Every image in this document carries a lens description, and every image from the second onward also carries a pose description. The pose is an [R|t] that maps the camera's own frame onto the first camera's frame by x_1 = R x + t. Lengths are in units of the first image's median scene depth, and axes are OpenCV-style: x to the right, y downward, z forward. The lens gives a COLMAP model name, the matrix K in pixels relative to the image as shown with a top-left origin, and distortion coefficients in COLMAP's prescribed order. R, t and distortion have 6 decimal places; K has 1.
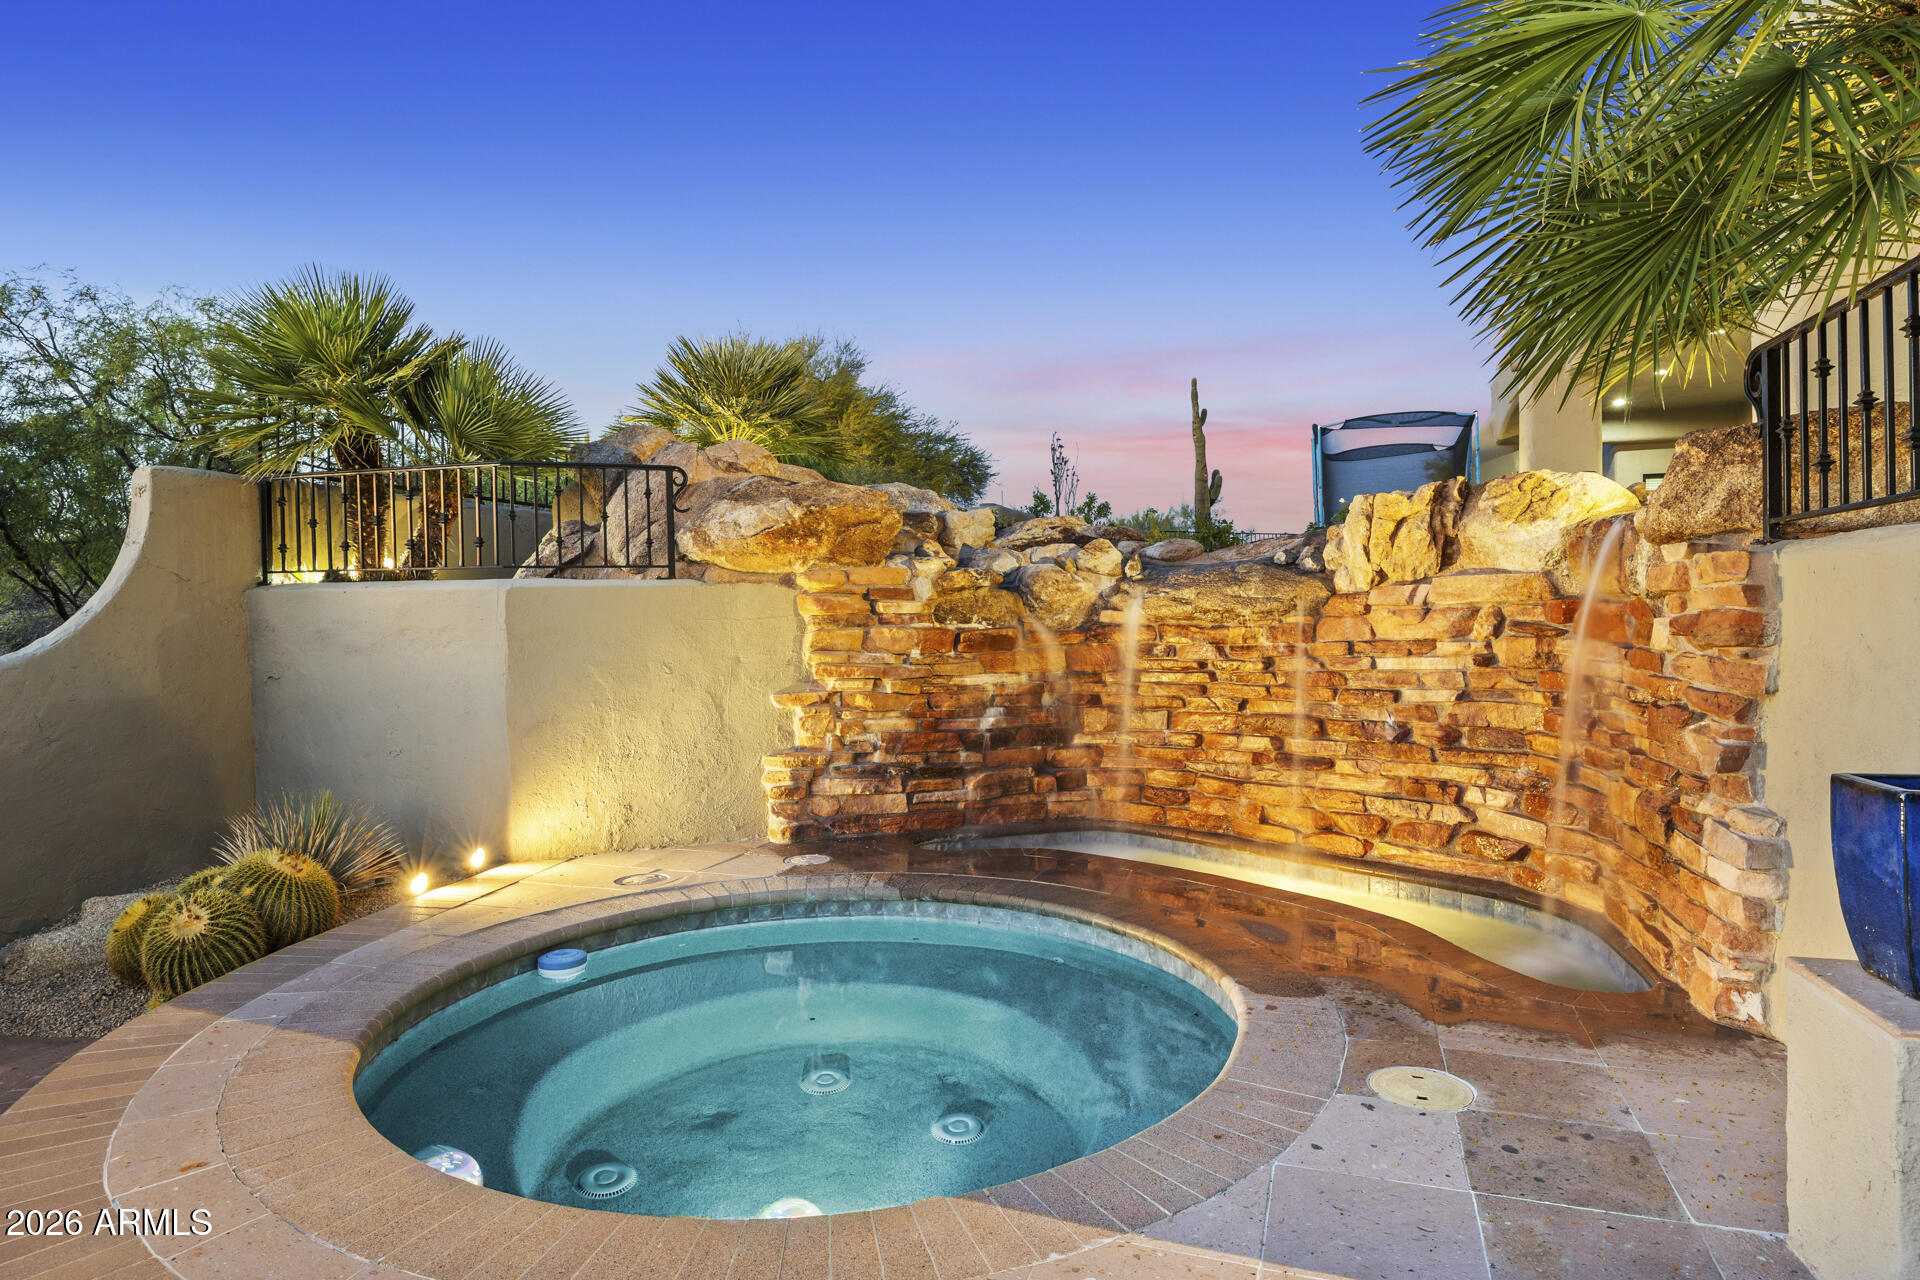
lens RADIAL K [[1103.7, 0, 956.9], [0, 1103.7, 624.2], [0, 0, 1]] dist [-0.008288, -0.000249]
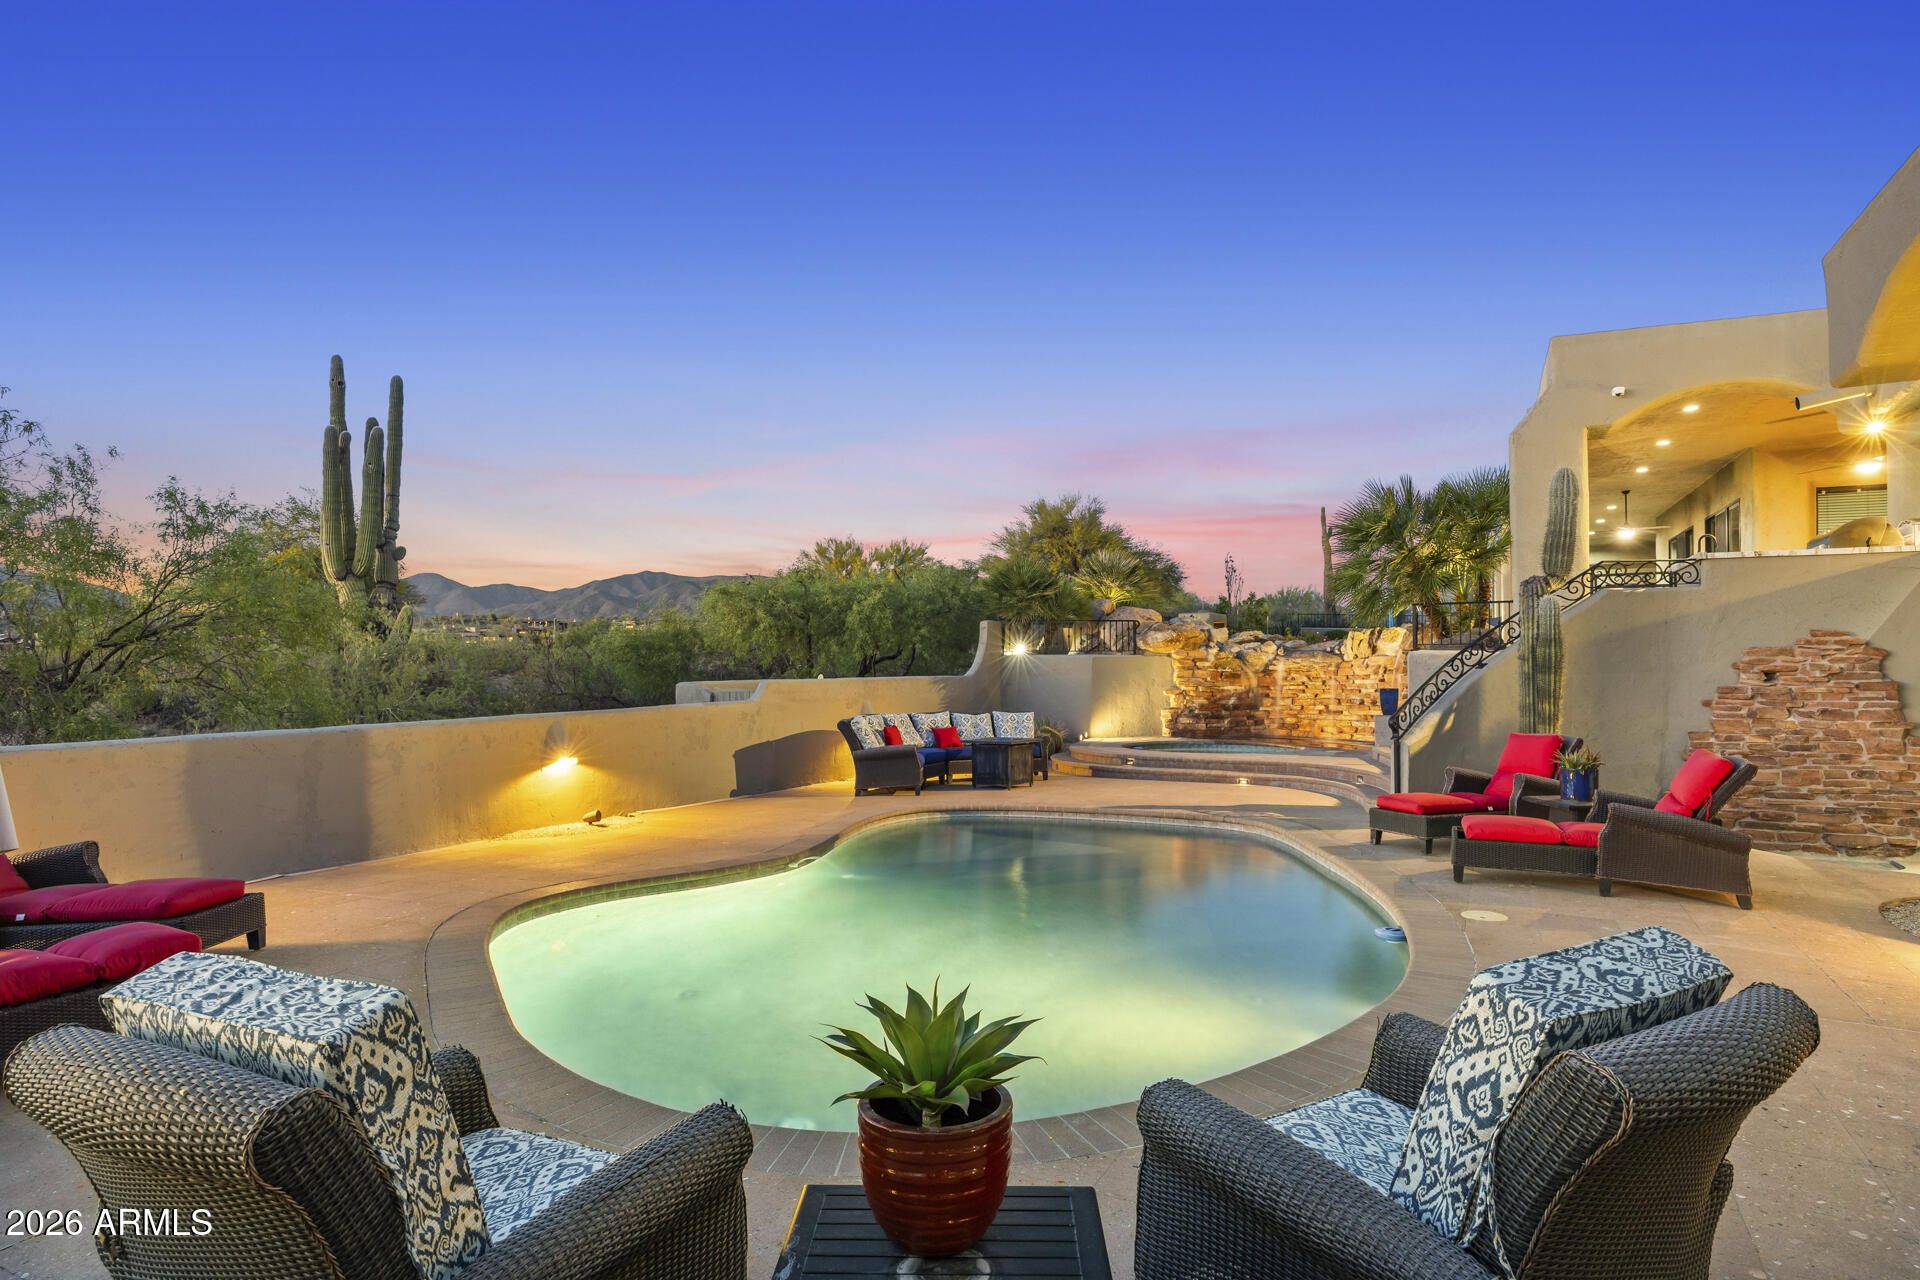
lens RADIAL K [[1055.3, 0, 961.9], [0, 1055.3, 653.2], [0, 0, 1]] dist [-0.000903, -0.002295]
pose [[0.991183, 0.006924, -0.132317, -0.339712], [-0.010080, 0.999680, -0.023194, 0.030602], [0.132114, 0.024323, 0.990936, -2.081392]]
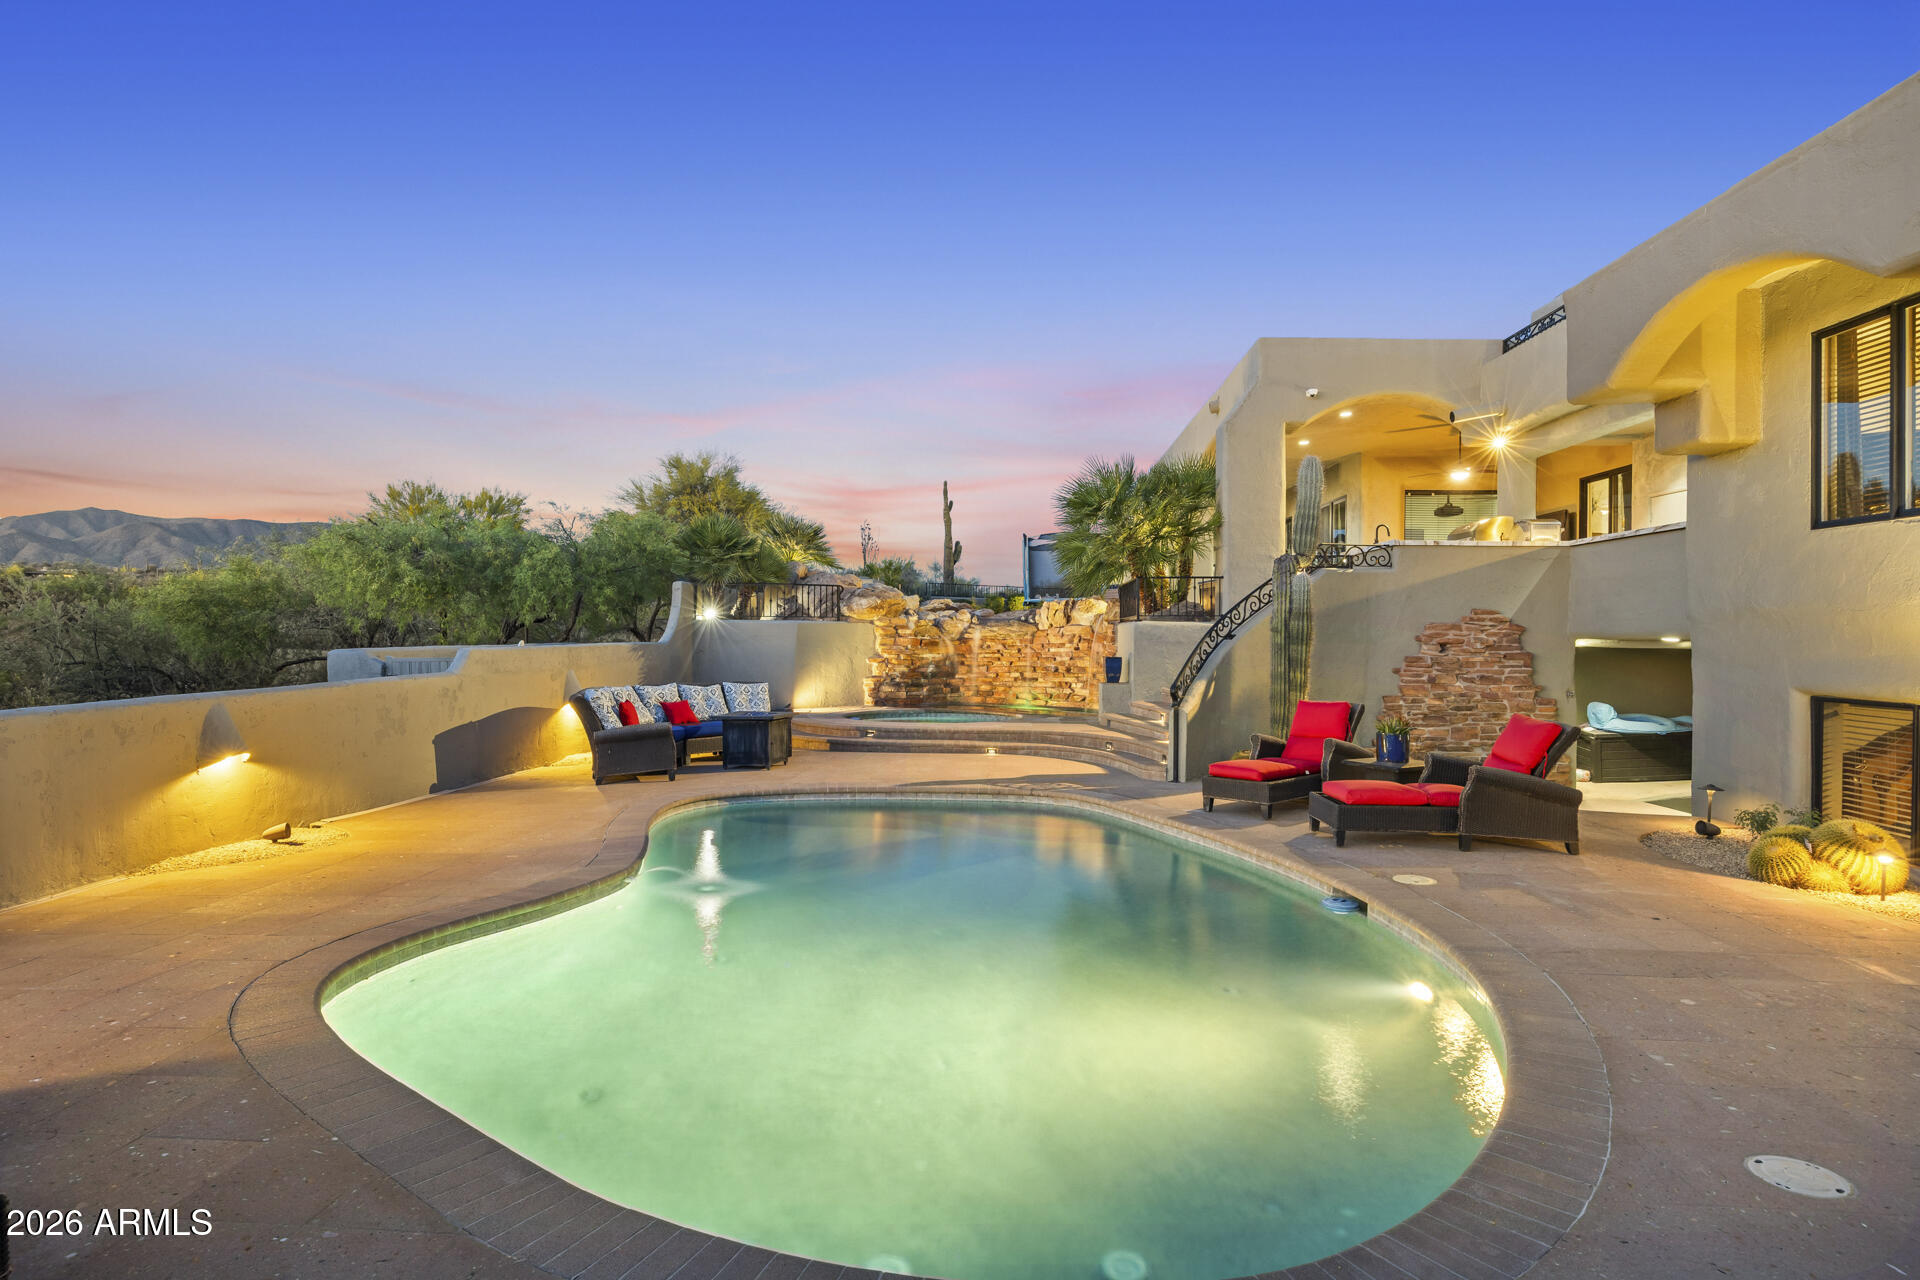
lens RADIAL K [[1055.3, 0, 958.1], [0, 1055.3, 629.6], [0, 0, 1]] dist [-0.000903, -0.002295]
pose [[0.964851, 0.018271, 0.262160, -0.689657], [-0.014180, 0.999747, -0.017489, 0.029157], [-0.262413, 0.013157, 0.964866, -1.908478]]
